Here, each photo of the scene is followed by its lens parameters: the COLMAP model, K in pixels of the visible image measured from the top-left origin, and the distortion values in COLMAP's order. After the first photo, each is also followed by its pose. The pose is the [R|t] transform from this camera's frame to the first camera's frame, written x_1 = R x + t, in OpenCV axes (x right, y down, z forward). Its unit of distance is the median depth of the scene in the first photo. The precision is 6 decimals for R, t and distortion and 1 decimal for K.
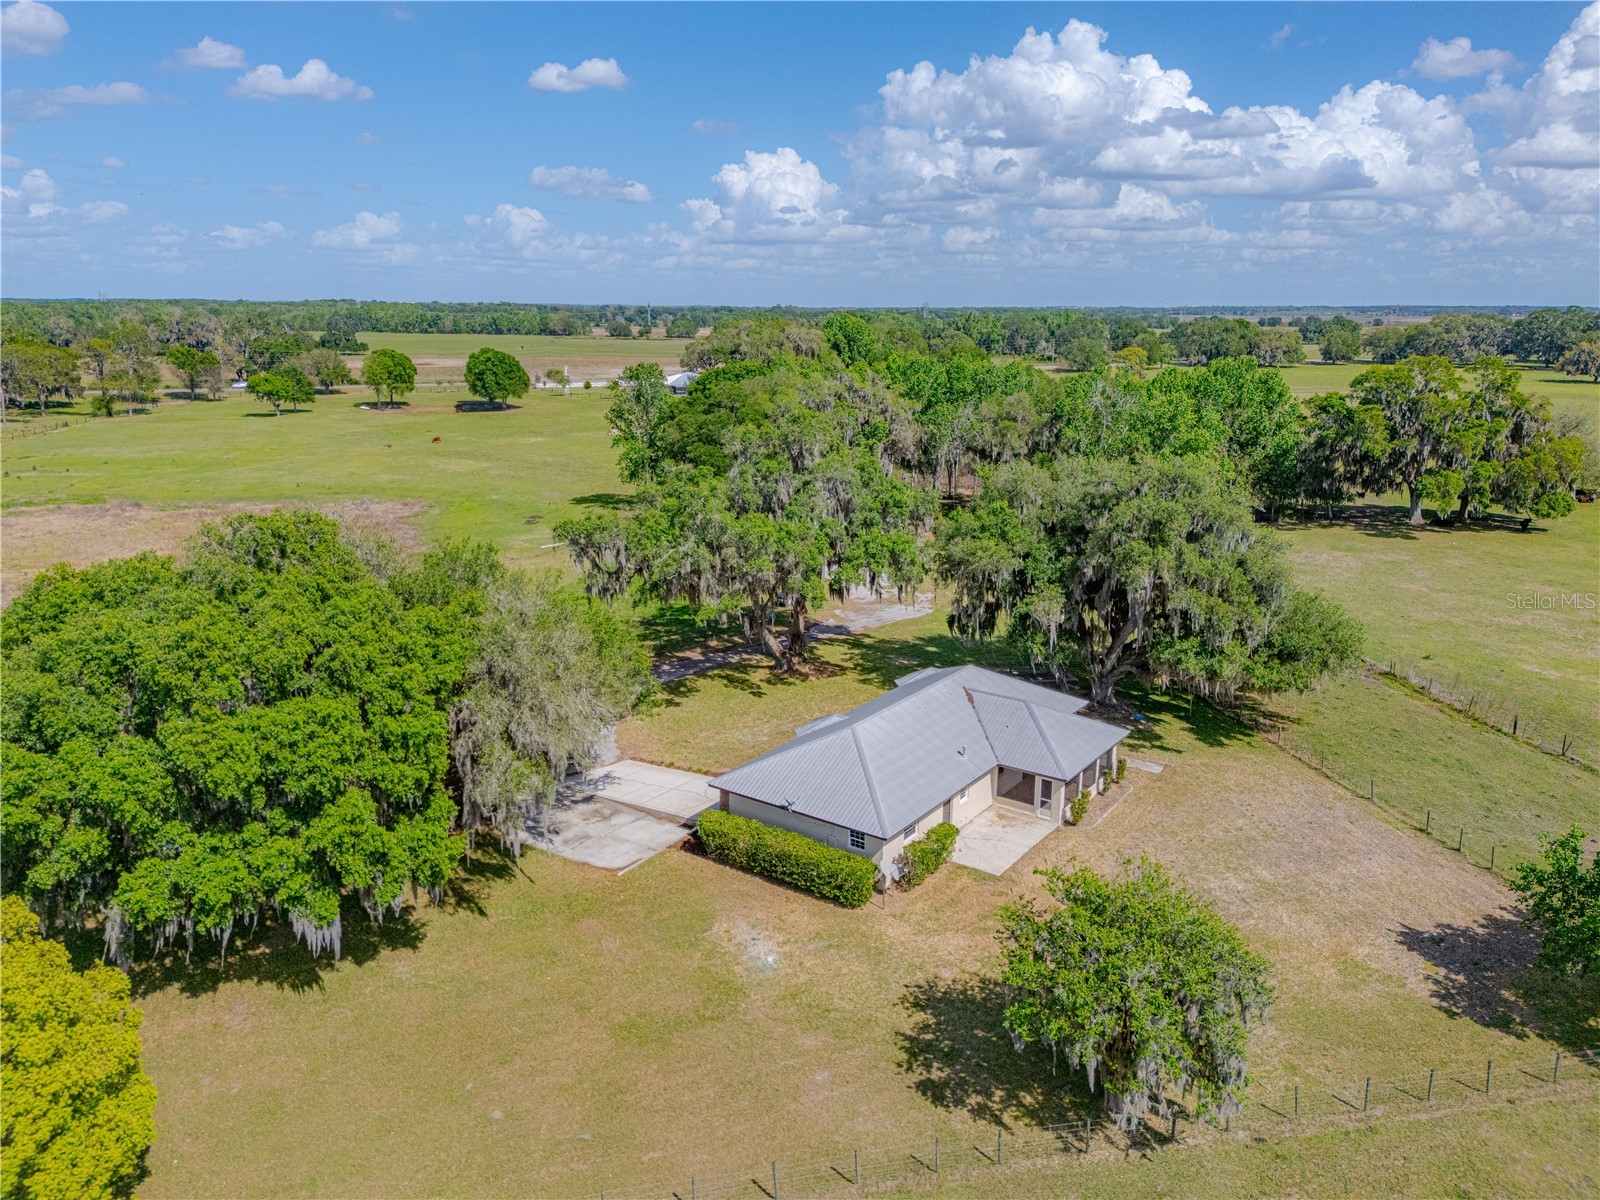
lens RADIAL K [[1167.1, 0, 787.3], [0, 1167.1, 600.2], [0, 0, 1]] dist [0.053352, -0.043618]
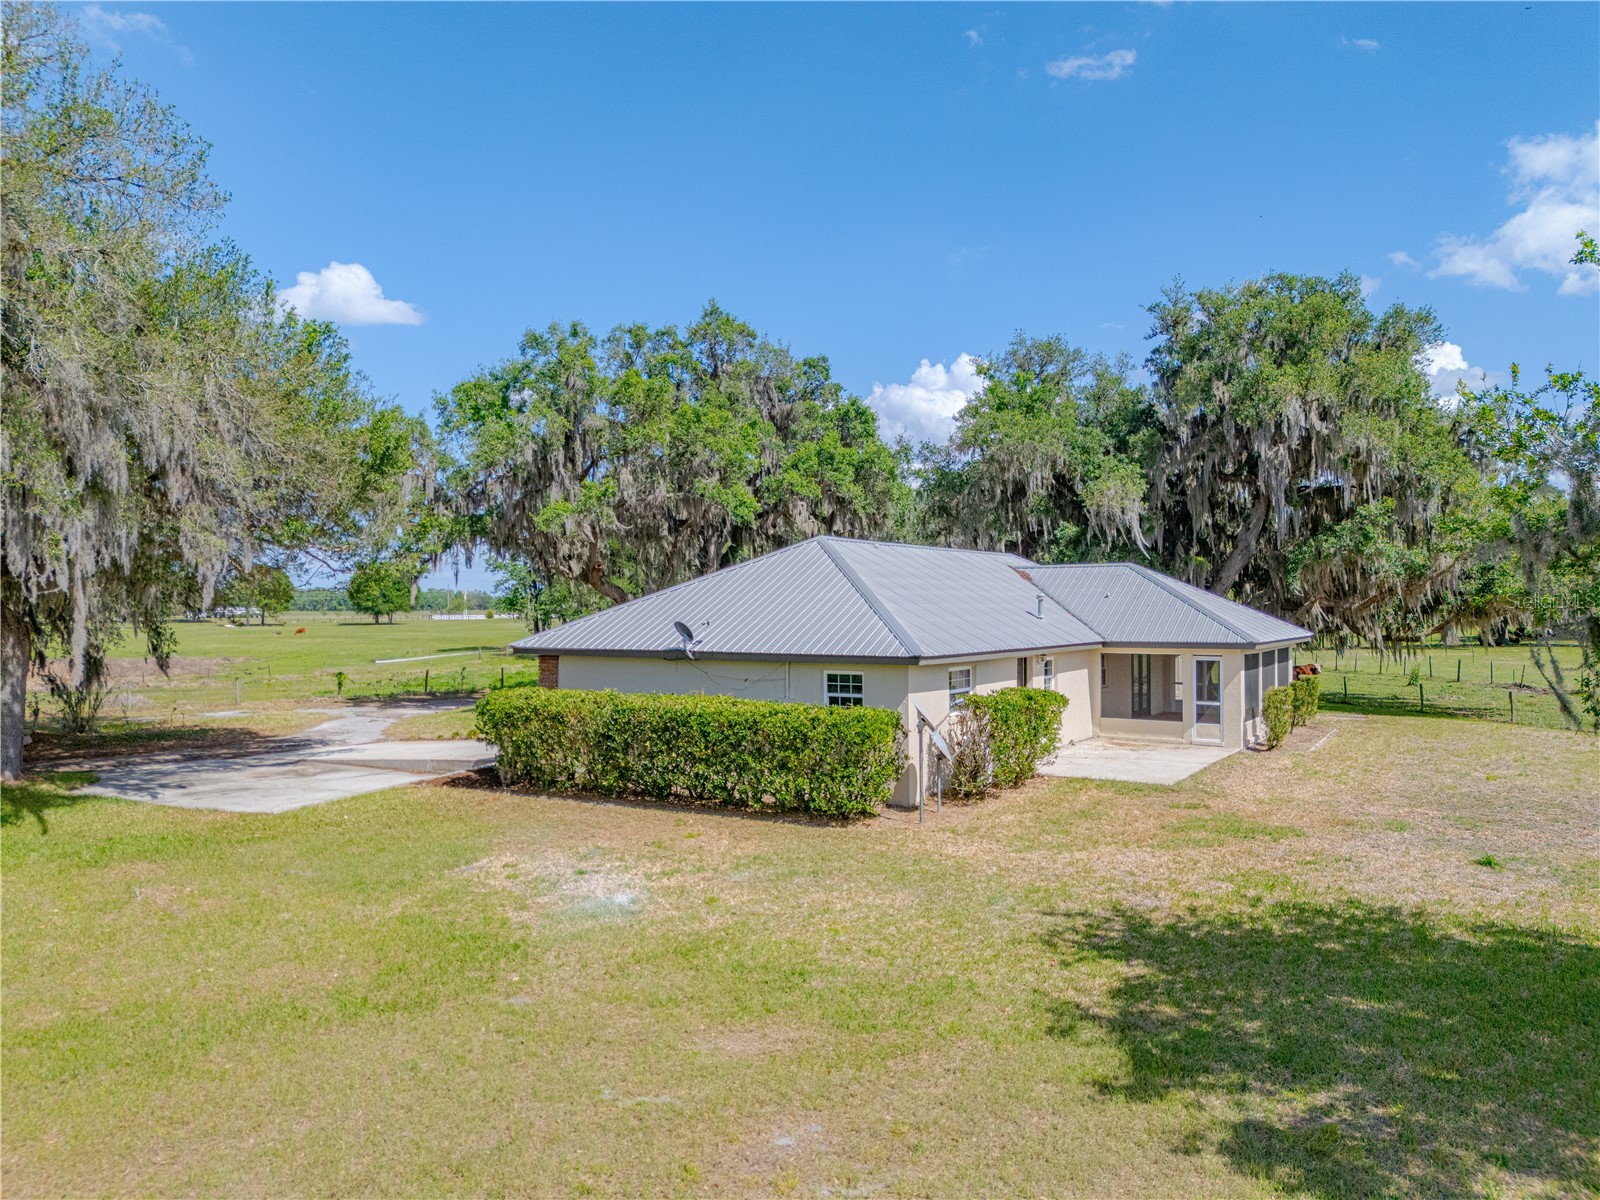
lens RADIAL K [[1167.1, 0, 787.3], [0, 1167.1, 600.2], [0, 0, 1]] dist [0.053352, -0.043618]
pose [[0.997636, -0.006322, 0.068422, 0.010120], [0.023037, 0.968903, -0.246367, 0.272392], [-0.064737, 0.247361, 0.966758, 0.573634]]
